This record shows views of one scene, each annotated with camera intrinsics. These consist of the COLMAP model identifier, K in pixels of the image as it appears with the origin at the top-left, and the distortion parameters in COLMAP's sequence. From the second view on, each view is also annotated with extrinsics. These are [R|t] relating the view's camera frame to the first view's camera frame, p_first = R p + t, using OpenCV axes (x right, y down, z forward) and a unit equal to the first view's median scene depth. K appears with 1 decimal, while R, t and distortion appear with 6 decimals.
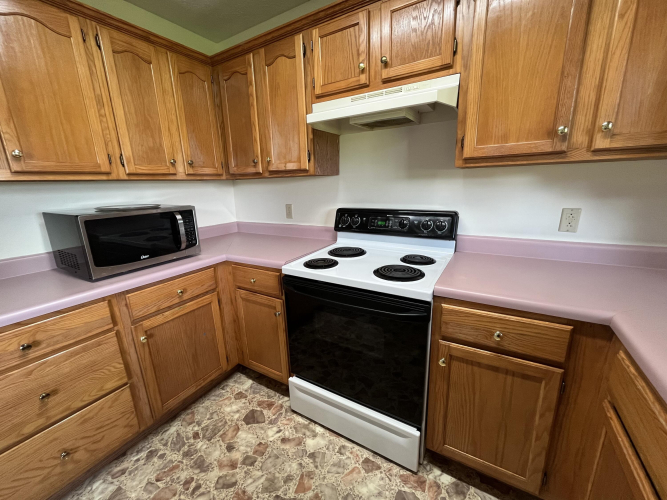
lens RADIAL K [[267.7, 0, 333.5], [0, 267.7, 250.0], [0, 0, 1]] dist [-0.002485, 0.000095]
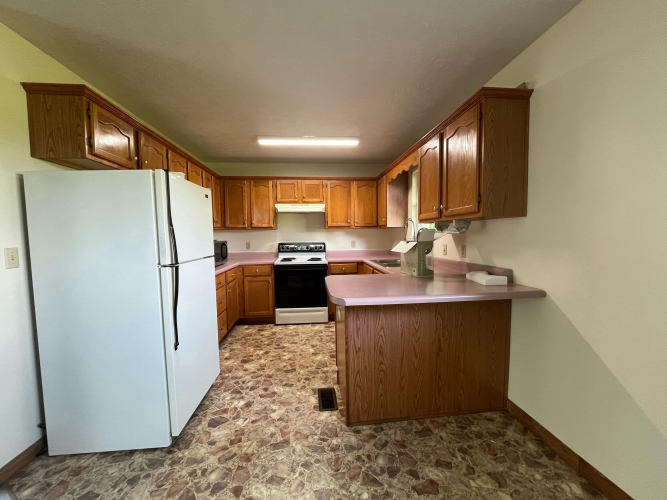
lens RADIAL K [[267.7, 0, 333.5], [0, 267.7, 250.0], [0, 0, 1]] dist [-0.002485, 0.000095]
pose [[0.804328, -0.010134, 0.594099, -1.129657], [0.128749, 0.979073, -0.157607, 0.382335], [-0.580069, 0.203257, 0.788800, -1.279083]]
